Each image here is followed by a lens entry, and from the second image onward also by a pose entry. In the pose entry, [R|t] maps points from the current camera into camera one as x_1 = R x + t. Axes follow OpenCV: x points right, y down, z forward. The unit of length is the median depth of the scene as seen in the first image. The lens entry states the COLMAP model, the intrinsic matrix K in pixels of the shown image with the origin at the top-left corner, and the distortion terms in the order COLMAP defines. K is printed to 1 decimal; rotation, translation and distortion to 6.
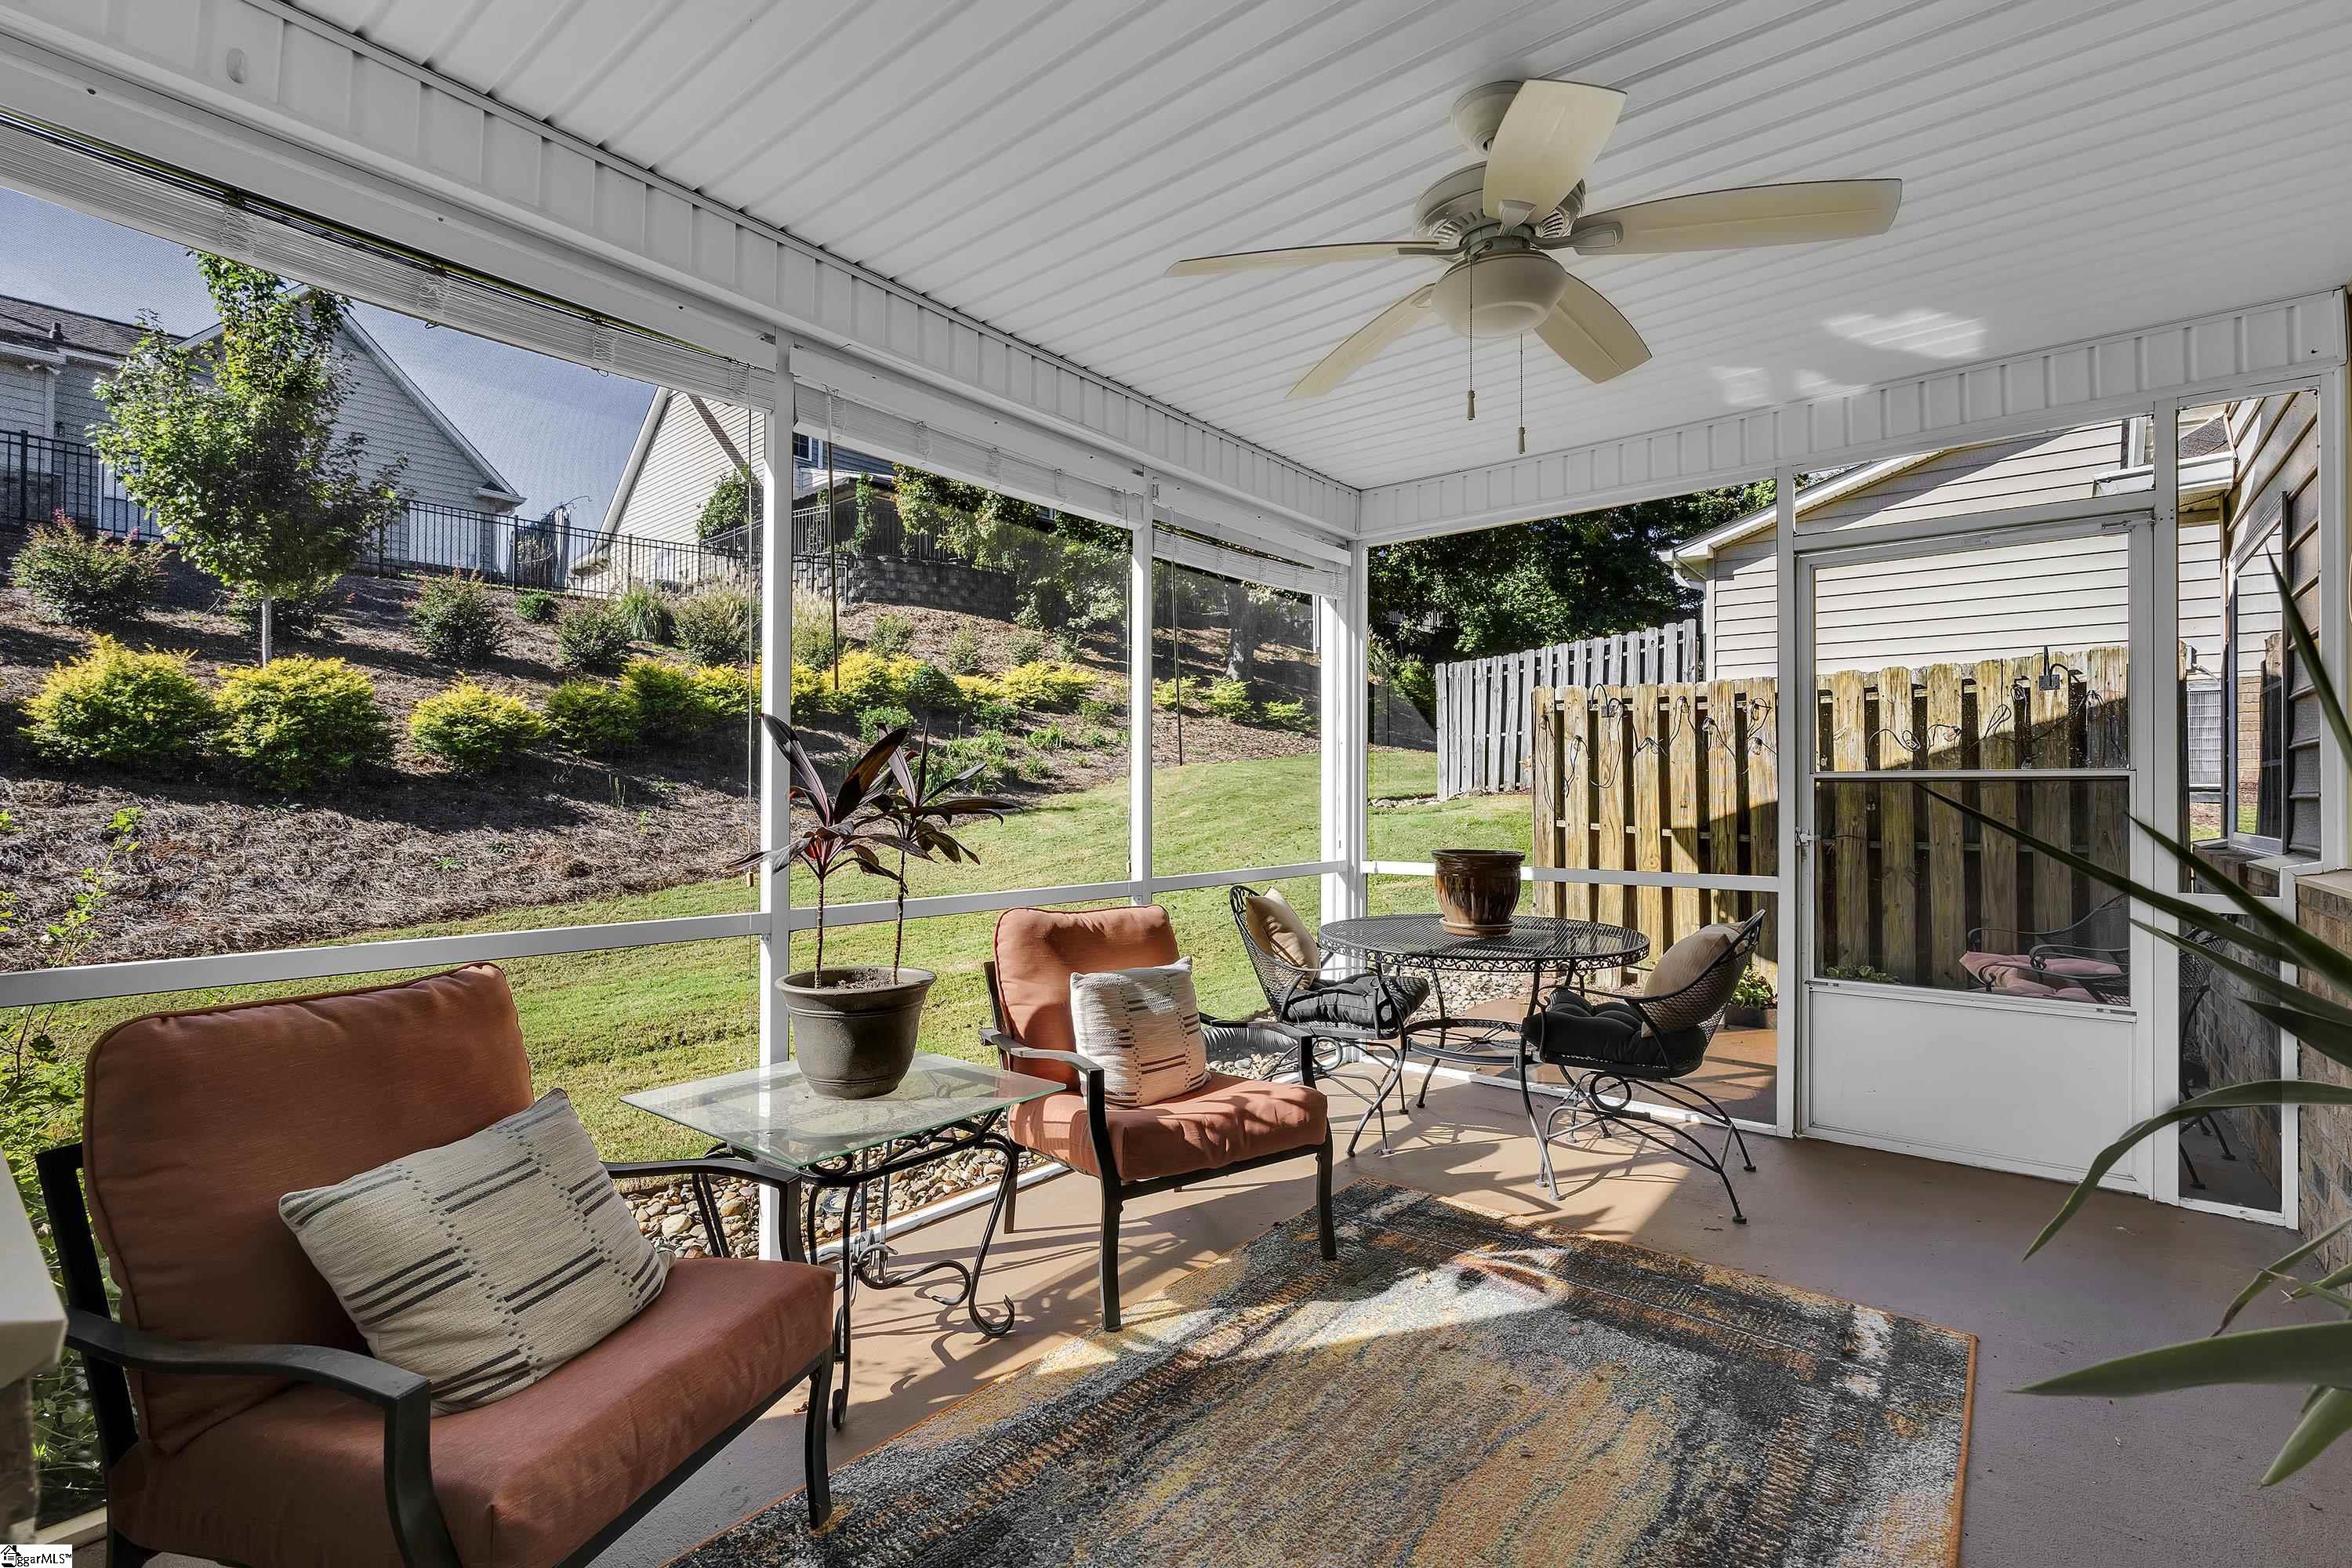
lens RADIAL K [[1052.5, 0, 1177.1], [0, 1052.5, 790.0], [0, 0, 1]] dist [0.005070, 0.000571]
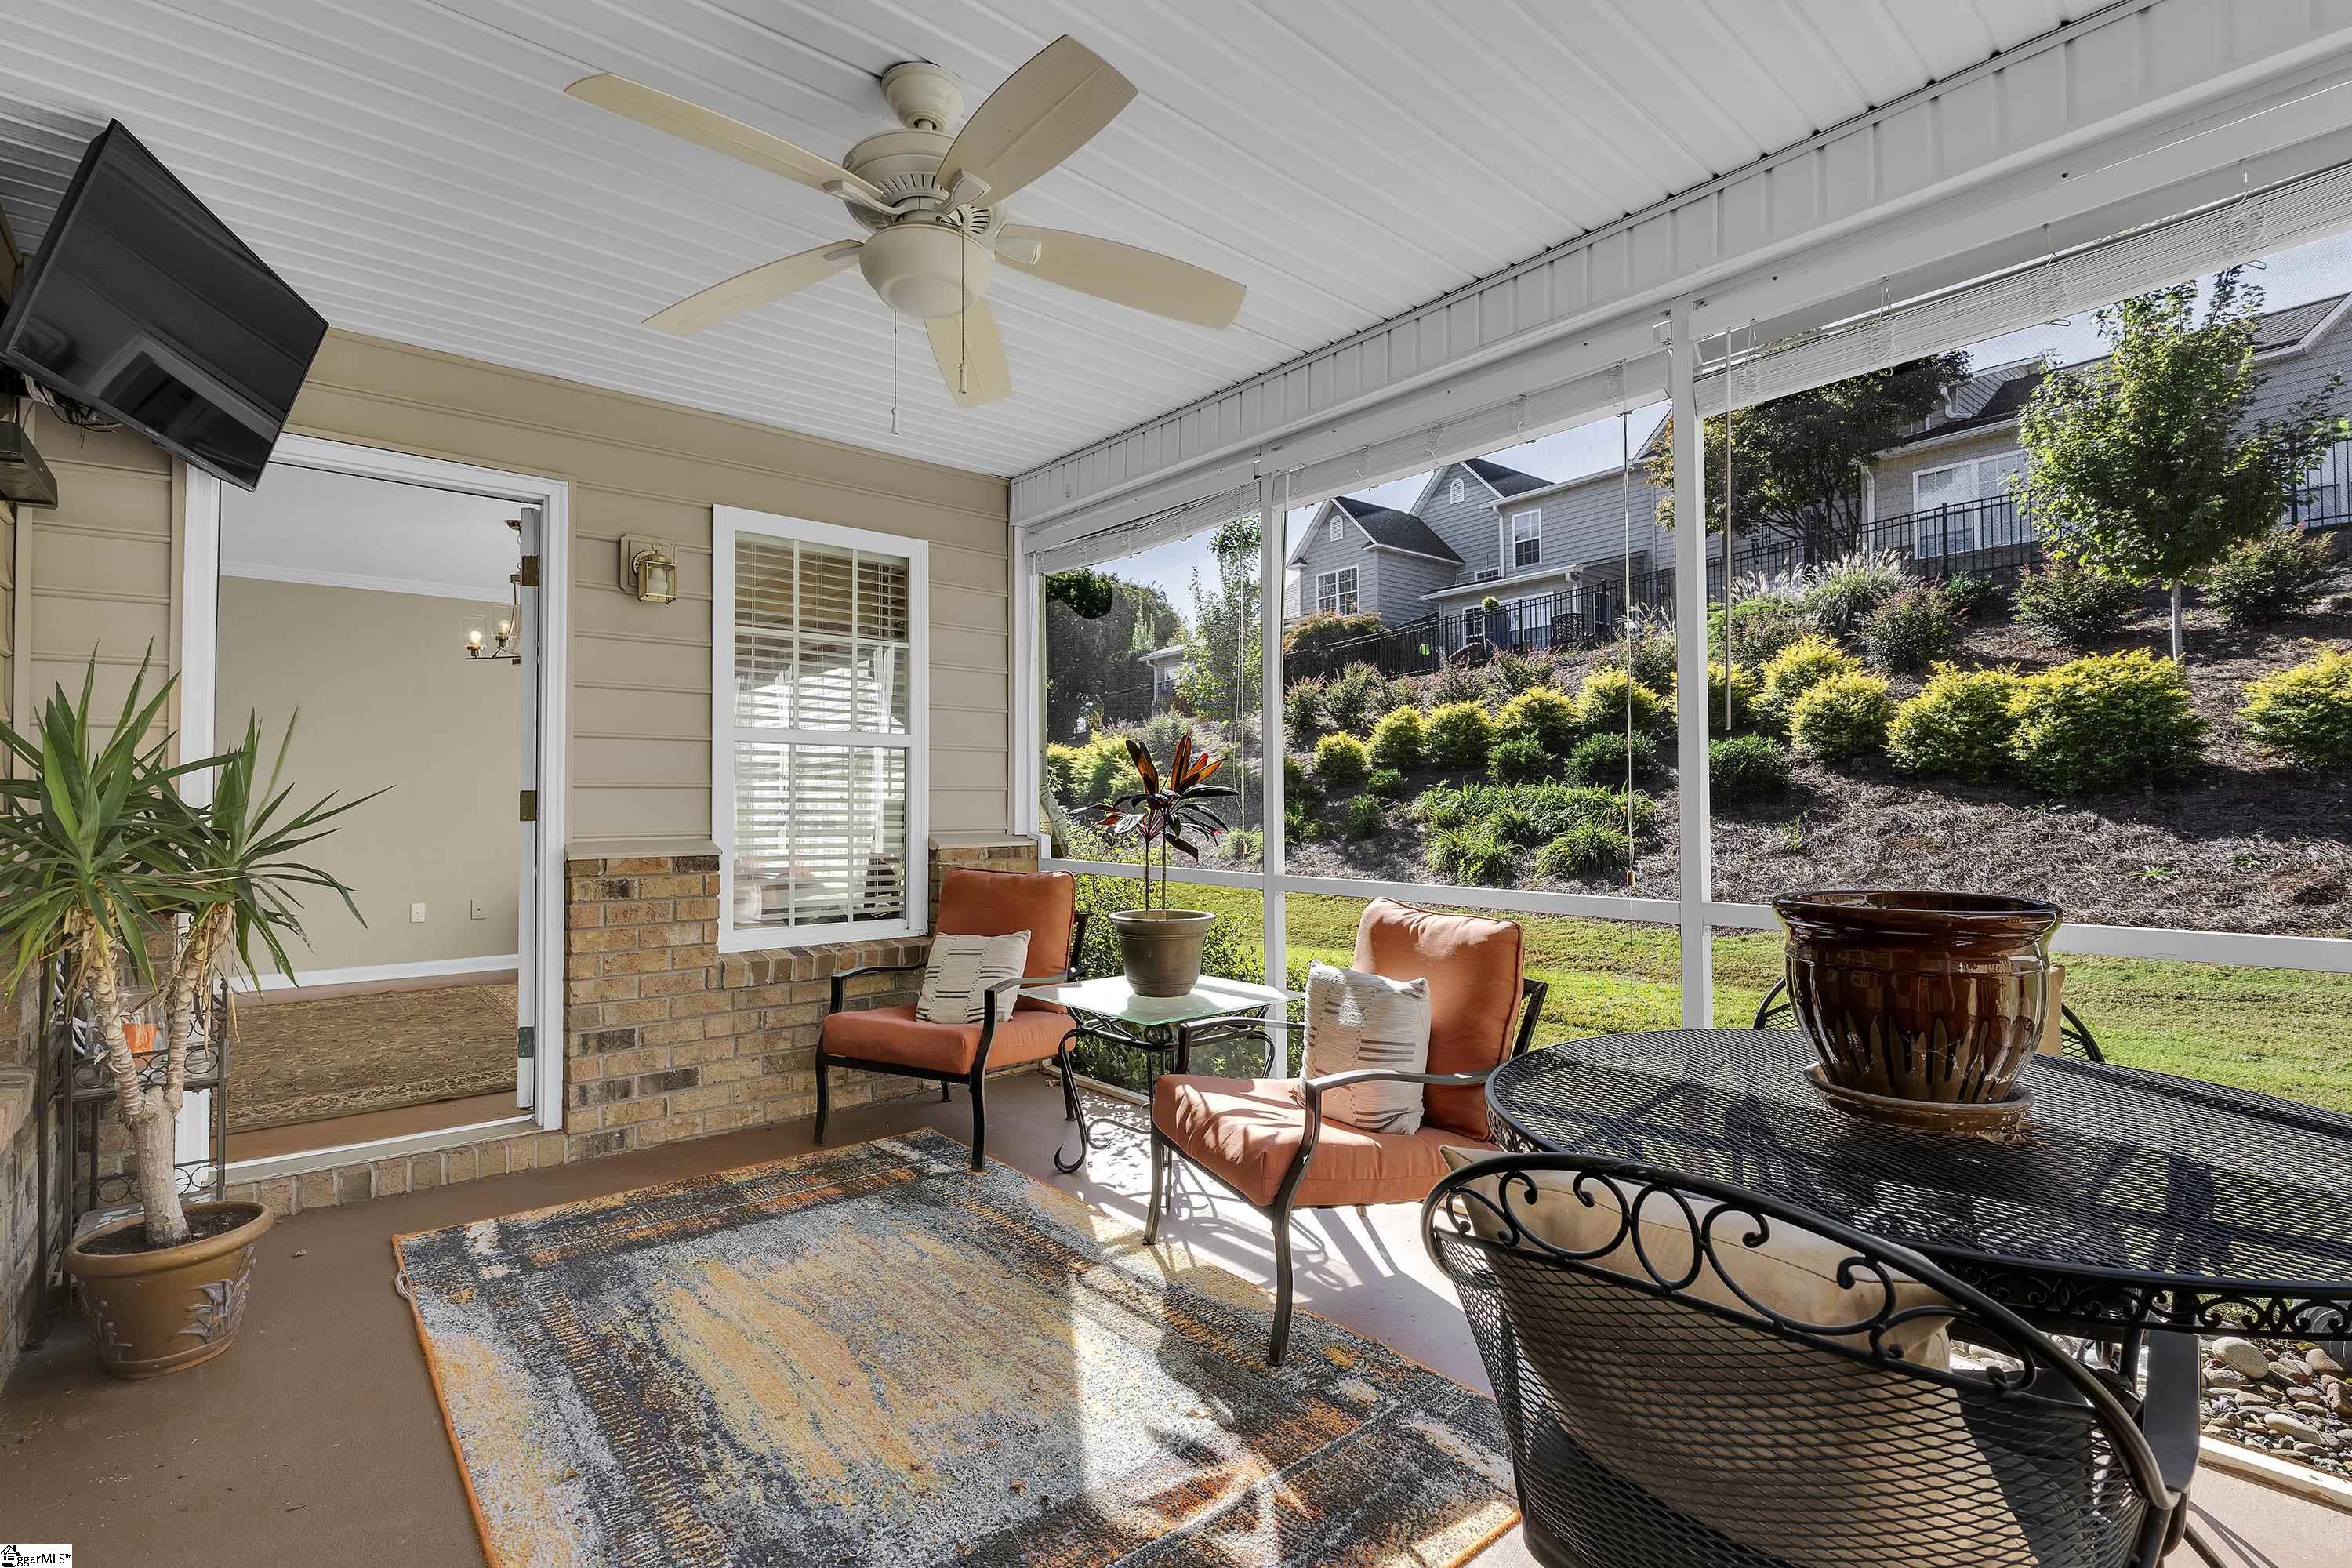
lens RADIAL K [[1052.5, 0, 1180.1], [0, 1052.5, 787.9], [0, 0, 1]] dist [0.005070, 0.000571]
pose [[-0.168280, -0.019470, -0.985547, 0.977733], [0.014873, 0.999641, -0.022288, 0.024384], [0.985627, -0.018408, -0.167930, 1.096782]]
